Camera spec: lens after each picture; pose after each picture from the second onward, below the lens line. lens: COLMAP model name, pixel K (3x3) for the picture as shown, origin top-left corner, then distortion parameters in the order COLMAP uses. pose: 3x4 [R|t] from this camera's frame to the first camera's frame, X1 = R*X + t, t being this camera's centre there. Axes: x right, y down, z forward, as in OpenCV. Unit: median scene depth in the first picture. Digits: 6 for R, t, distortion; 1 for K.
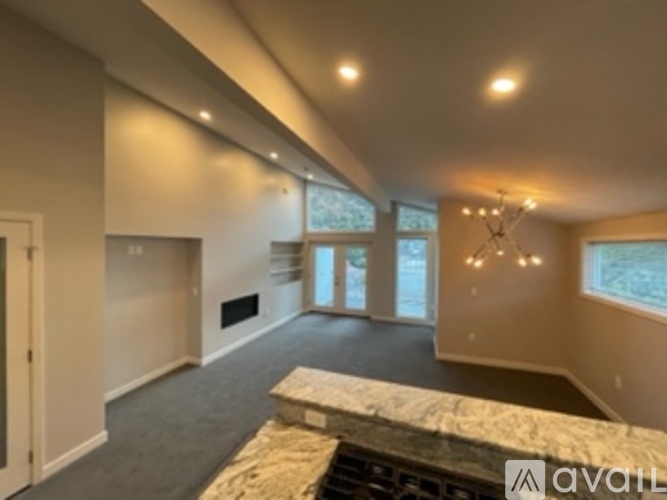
lens RADIAL K [[272.4, 0, 333.5], [0, 272.4, 250.0], [0, 0, 1]] dist [-0.000147, -0.000799]
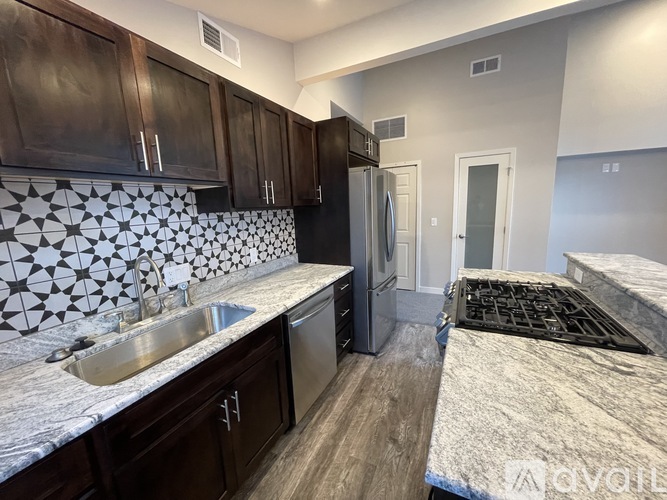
lens RADIAL K [[272.4, 0, 333.5], [0, 272.4, 250.0], [0, 0, 1]] dist [-0.000147, -0.000799]
pose [[-0.114568, 0.148099, -0.982314, 0.579409], [0.028964, 0.988903, 0.145714, 0.156408], [0.992993, -0.011757, -0.117586, 0.050282]]
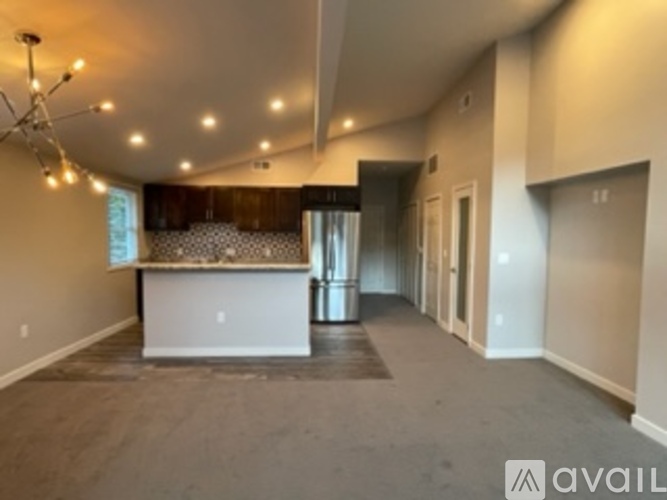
lens RADIAL K [[369.3, 0, 333.5], [0, 369.3, 250.0], [0, 0, 1]] dist [-0.001708, -0.000276]
pose [[-0.918185, -0.007741, -0.396076, 0.381337], [-0.030399, 0.998238, 0.050961, 0.136258], [0.394984, 0.058832, -0.916802, 1.925552]]
